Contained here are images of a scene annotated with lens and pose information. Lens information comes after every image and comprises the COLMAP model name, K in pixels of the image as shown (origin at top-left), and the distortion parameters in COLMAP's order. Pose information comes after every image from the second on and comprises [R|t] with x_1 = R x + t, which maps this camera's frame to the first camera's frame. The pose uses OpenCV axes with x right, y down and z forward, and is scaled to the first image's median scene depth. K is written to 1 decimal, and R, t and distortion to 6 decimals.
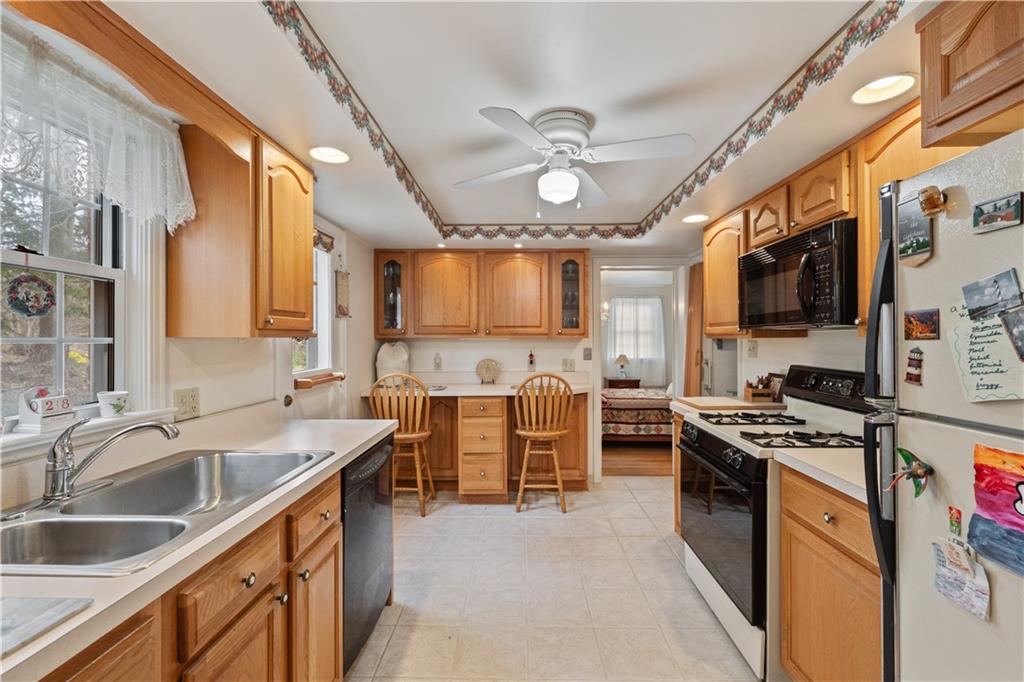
lens RADIAL K [[438.6, 0, 516.8], [0, 438.6, 336.8], [0, 0, 1]] dist [-0.003383, -0.001618]
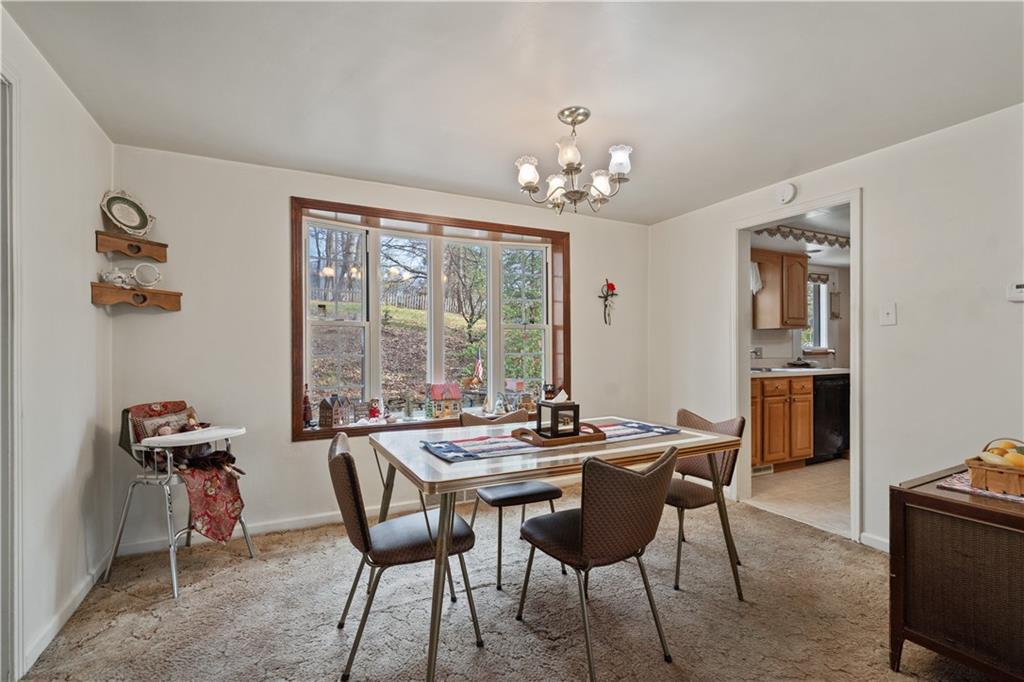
lens RADIAL K [[470.4, 0, 505.5], [0, 470.4, 347.6], [0, 0, 1]] dist [-0.000940, 0.000526]
pose [[0.456354, -0.001798, -0.889796, 0.941912], [0.006074, 0.999981, 0.001094, 0.083274], [0.889777, -0.005904, 0.456357, -1.439383]]
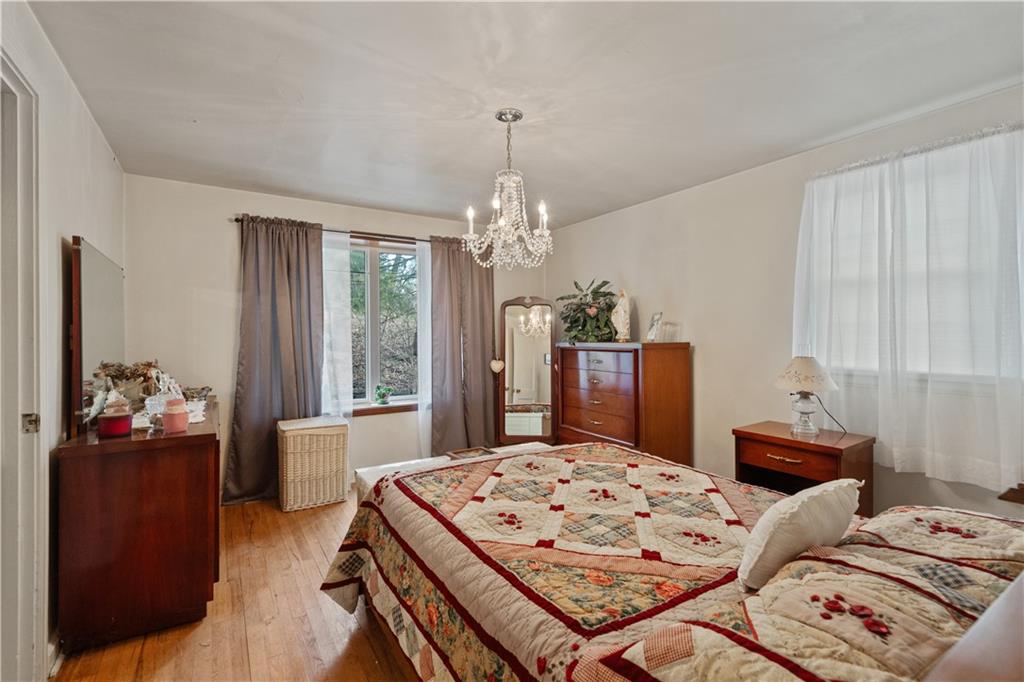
lens RADIAL K [[470.4, 0, 515.4], [0, 470.4, 338.1], [0, 0, 1]] dist [-0.000940, 0.000526]
pose [[0.552040, 0.002312, -0.833814, 1.362868], [0.006932, 0.999949, 0.007361, 0.078378], [0.833789, -0.009843, 0.551996, 2.176264]]
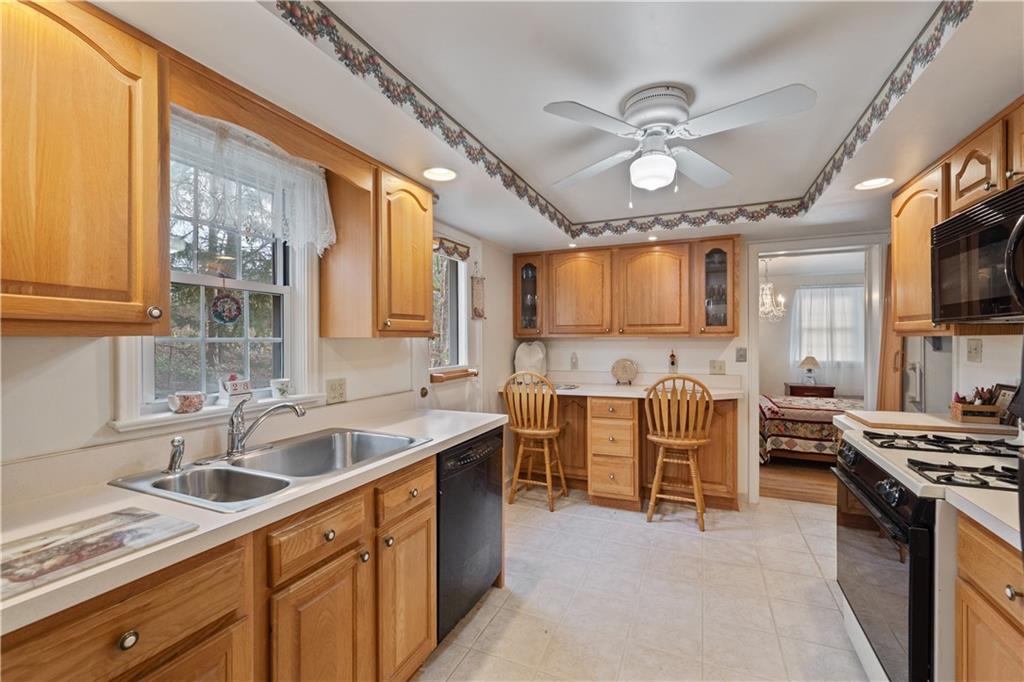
lens RADIAL K [[438.6, 0, 513.5], [0, 438.6, 339.5], [0, 0, 1]] dist [-0.003383, -0.001618]
pose [[0.920154, -0.002517, -0.391547, 0.159975], [0.005227, 0.999969, 0.005855, 0.001256], [0.391521, -0.007434, 0.920139, 0.035098]]
